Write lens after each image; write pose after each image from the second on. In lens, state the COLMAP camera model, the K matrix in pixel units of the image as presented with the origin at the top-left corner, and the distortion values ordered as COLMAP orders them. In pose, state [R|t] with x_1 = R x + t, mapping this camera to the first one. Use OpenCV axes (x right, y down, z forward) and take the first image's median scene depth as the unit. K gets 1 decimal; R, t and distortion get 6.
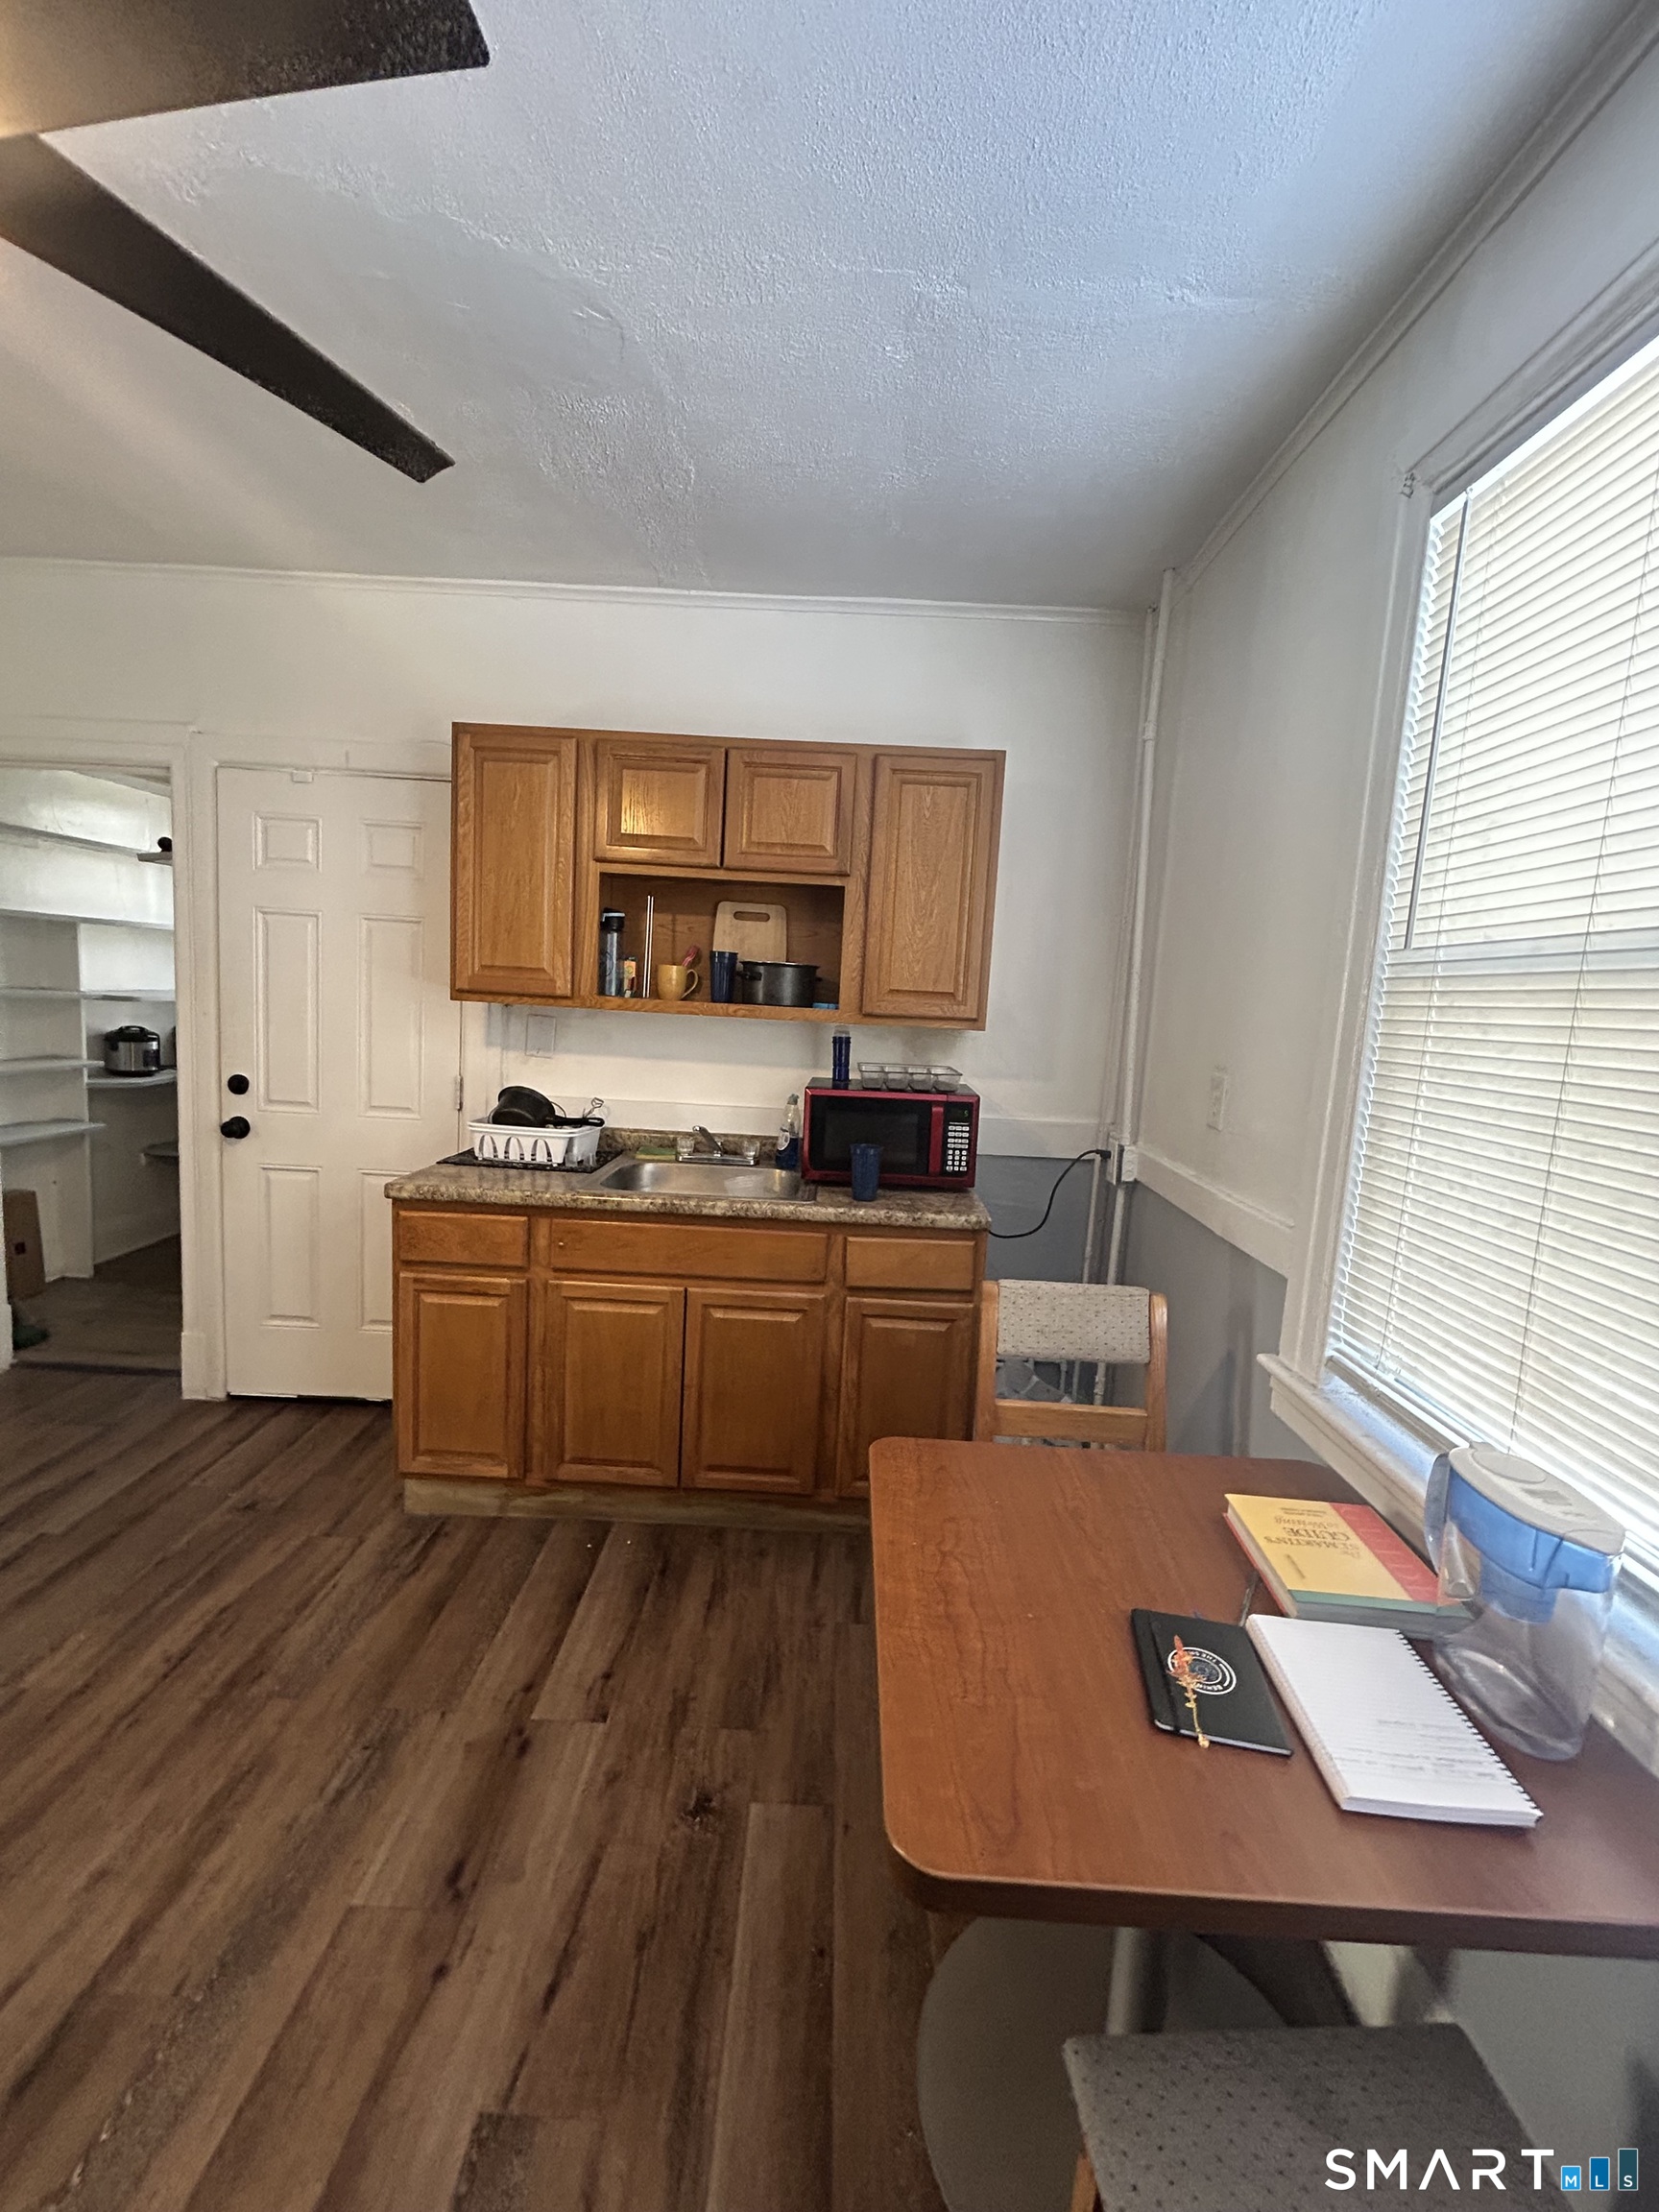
lens RADIAL K [[891.0, 0, 834.7], [0, 891.0, 1105.4], [0, 0, 1]] dist [-0.000941, 0.000378]
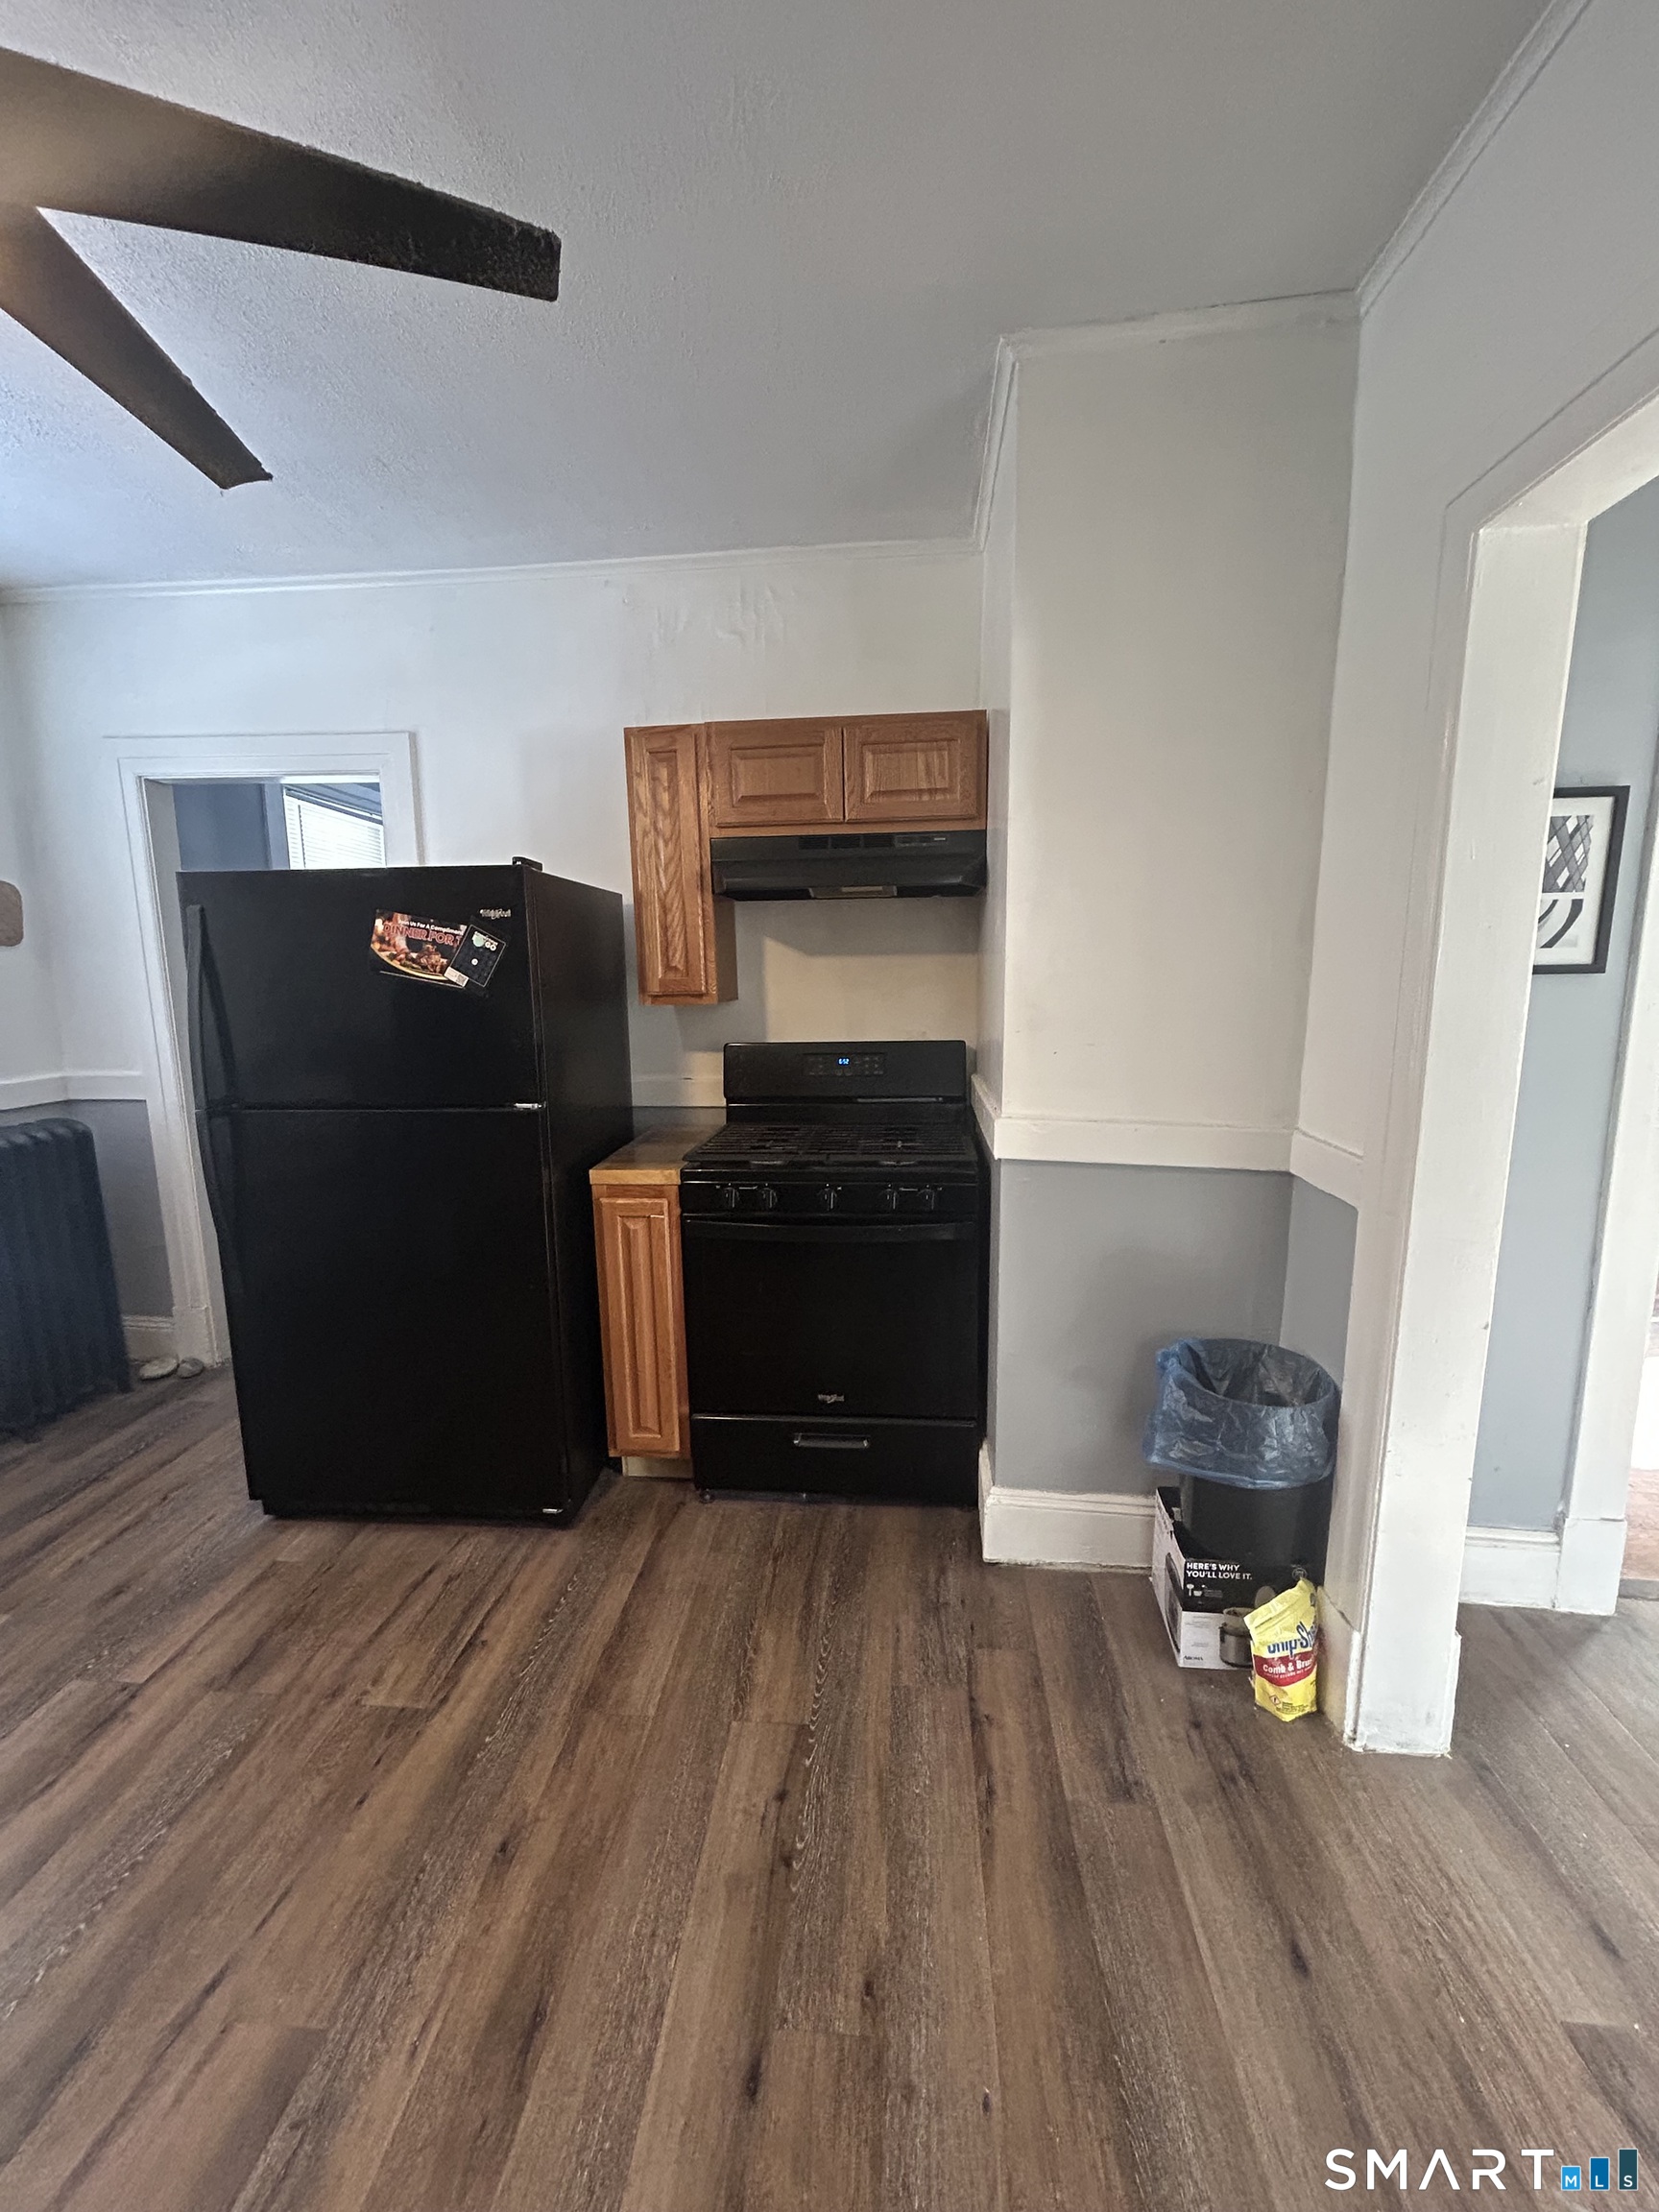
lens RADIAL K [[891.0, 0, 831.1], [0, 891.0, 1111.9], [0, 0, 1]] dist [-0.000941, 0.000378]
pose [[-0.995835, -0.063066, 0.065850, -0.895160], [-0.041772, 0.957517, 0.285335, -0.146434], [-0.081047, 0.281396, -0.956163, 0.806959]]
